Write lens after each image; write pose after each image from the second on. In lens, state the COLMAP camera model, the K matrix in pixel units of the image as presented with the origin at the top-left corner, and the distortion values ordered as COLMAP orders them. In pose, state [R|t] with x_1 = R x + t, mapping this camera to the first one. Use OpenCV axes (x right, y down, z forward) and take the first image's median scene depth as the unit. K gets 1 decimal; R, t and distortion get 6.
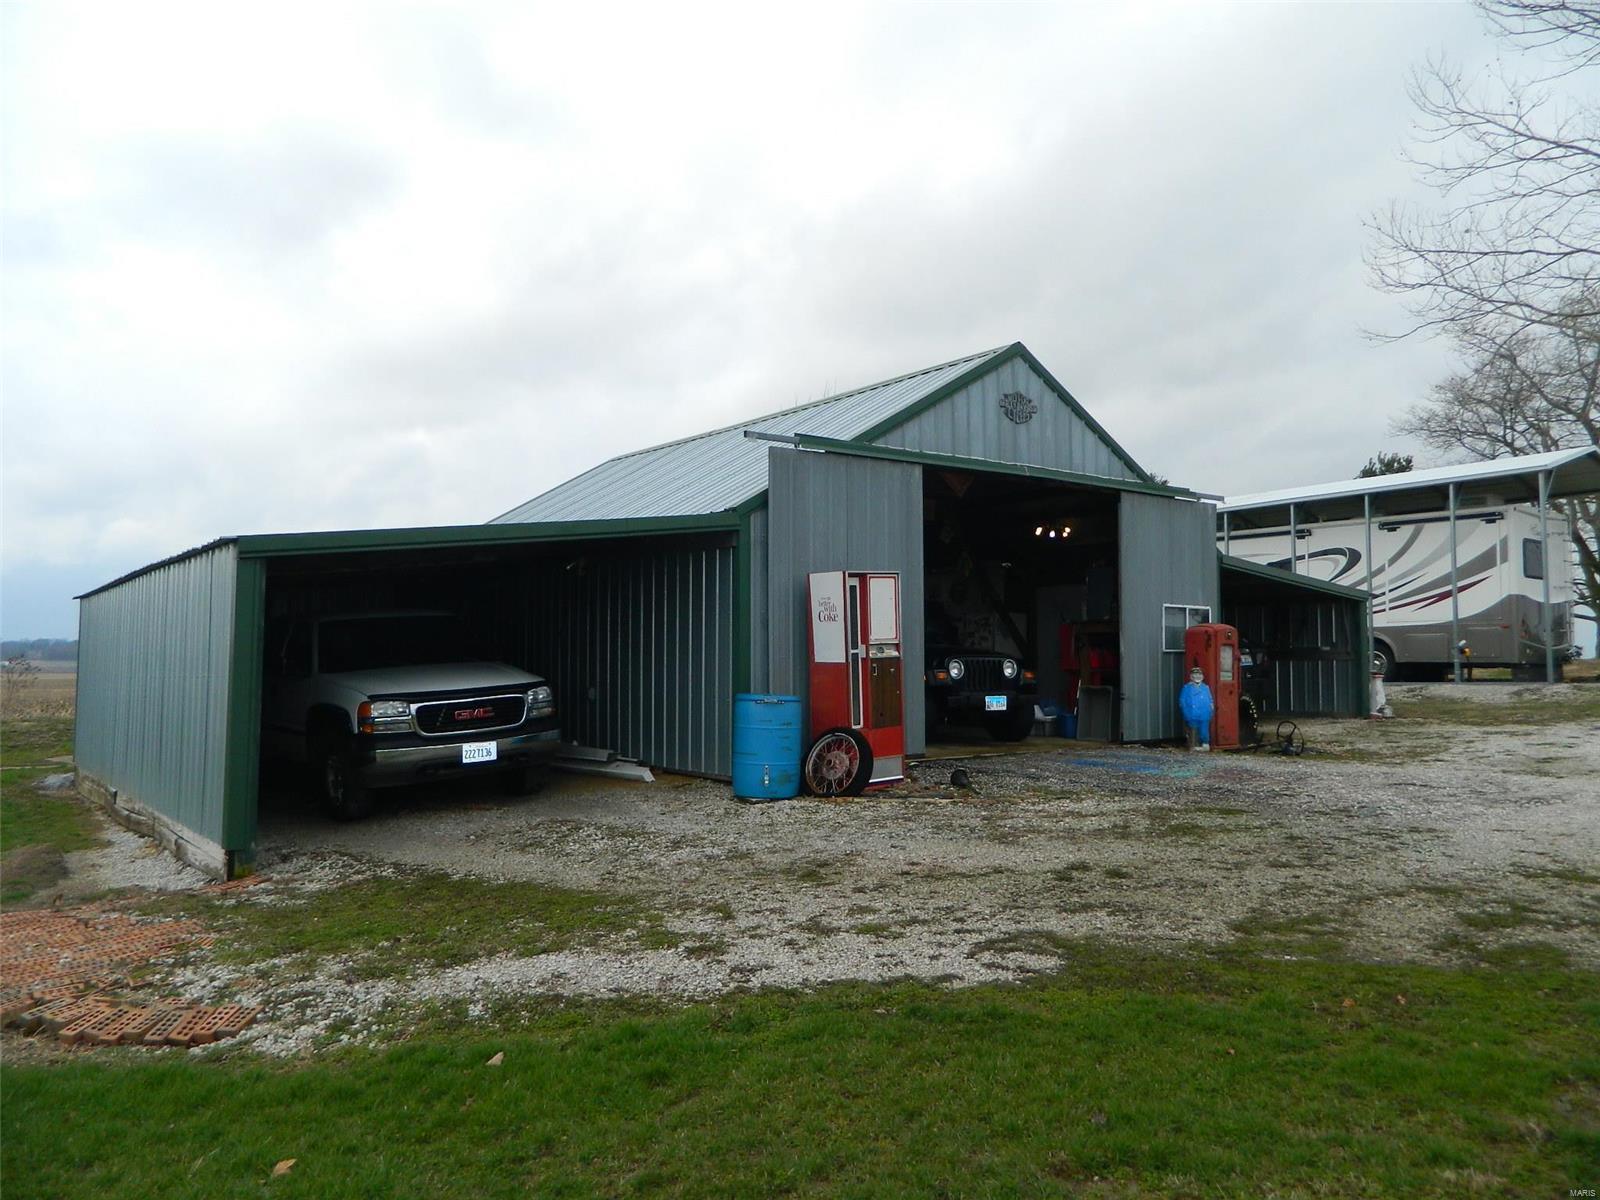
lens RADIAL K [[1191.6, 0, 800.0], [0, 1191.6, 600.0], [0, 0, 1]] dist [-0.001397, 0.008425]
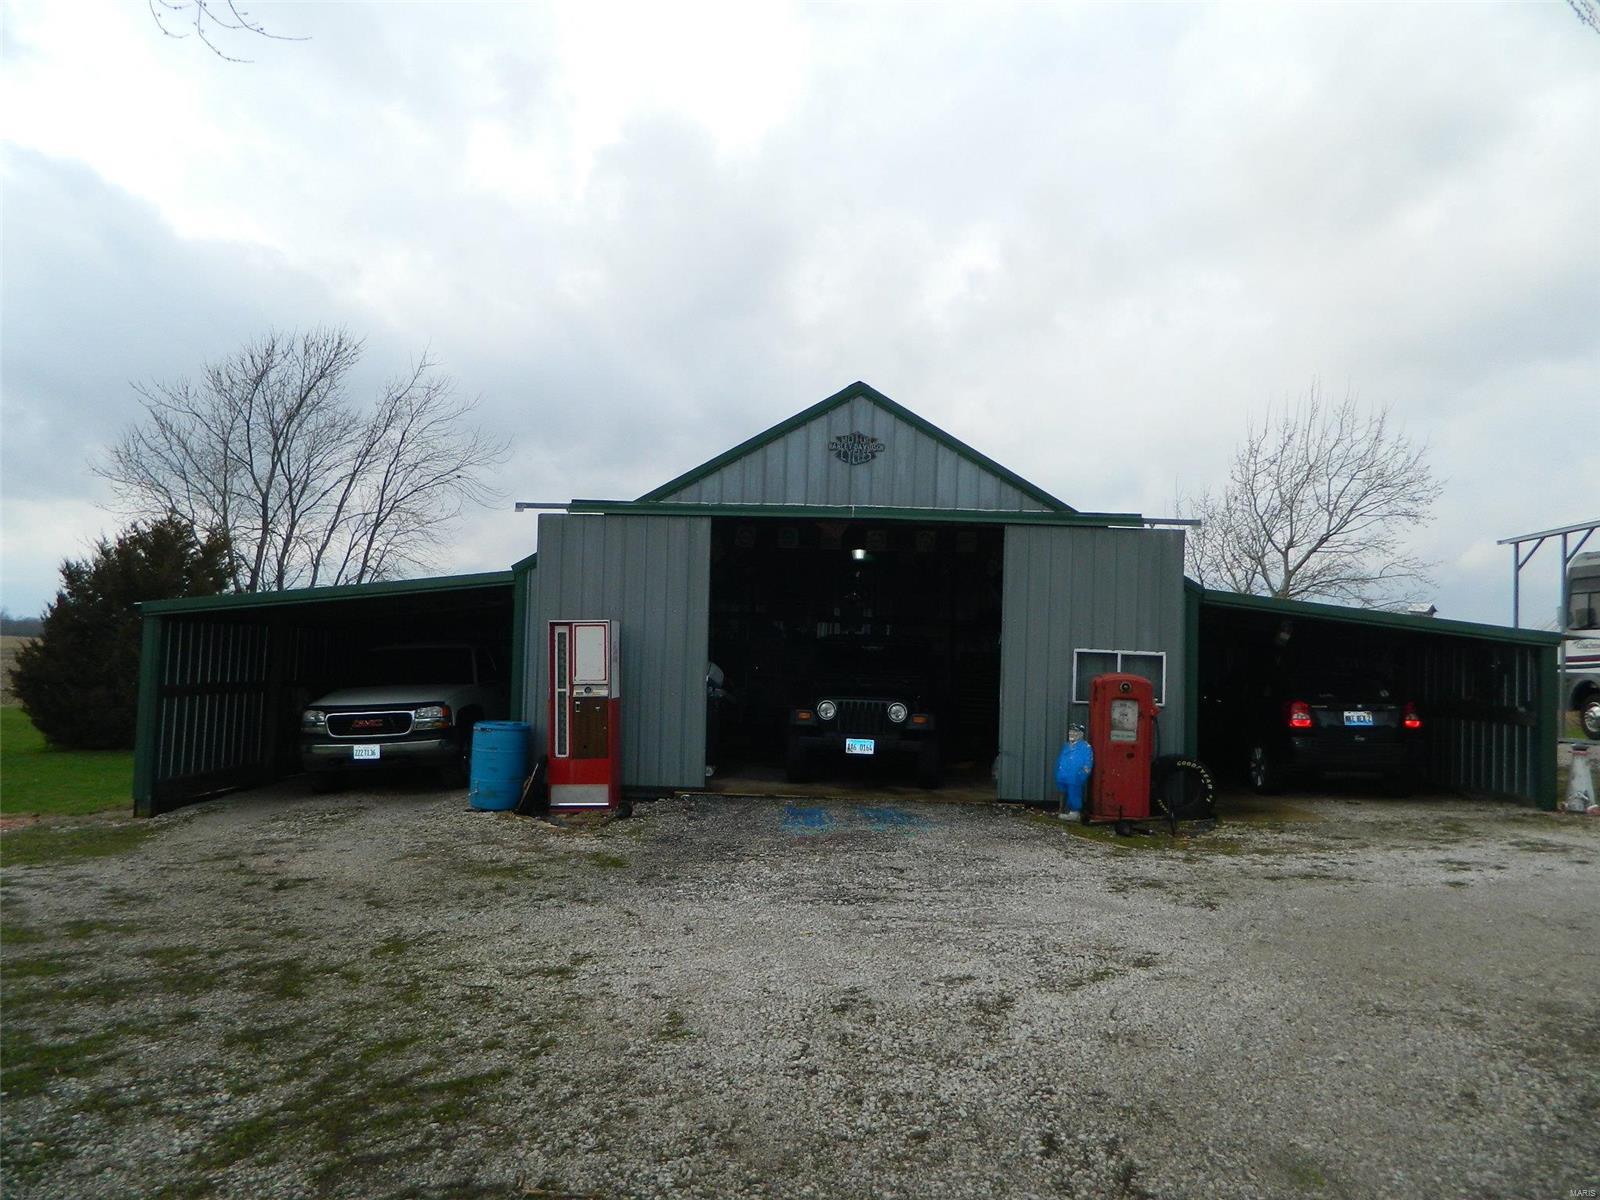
lens RADIAL K [[1191.6, 0, 800.0], [0, 1191.6, 600.0], [0, 0, 1]] dist [-0.001397, 0.008425]
pose [[0.767431, -0.003170, -0.641124, 0.827814], [0.000707, 0.999991, -0.004099, -0.033720], [0.641132, 0.002693, 0.767426, 0.226624]]
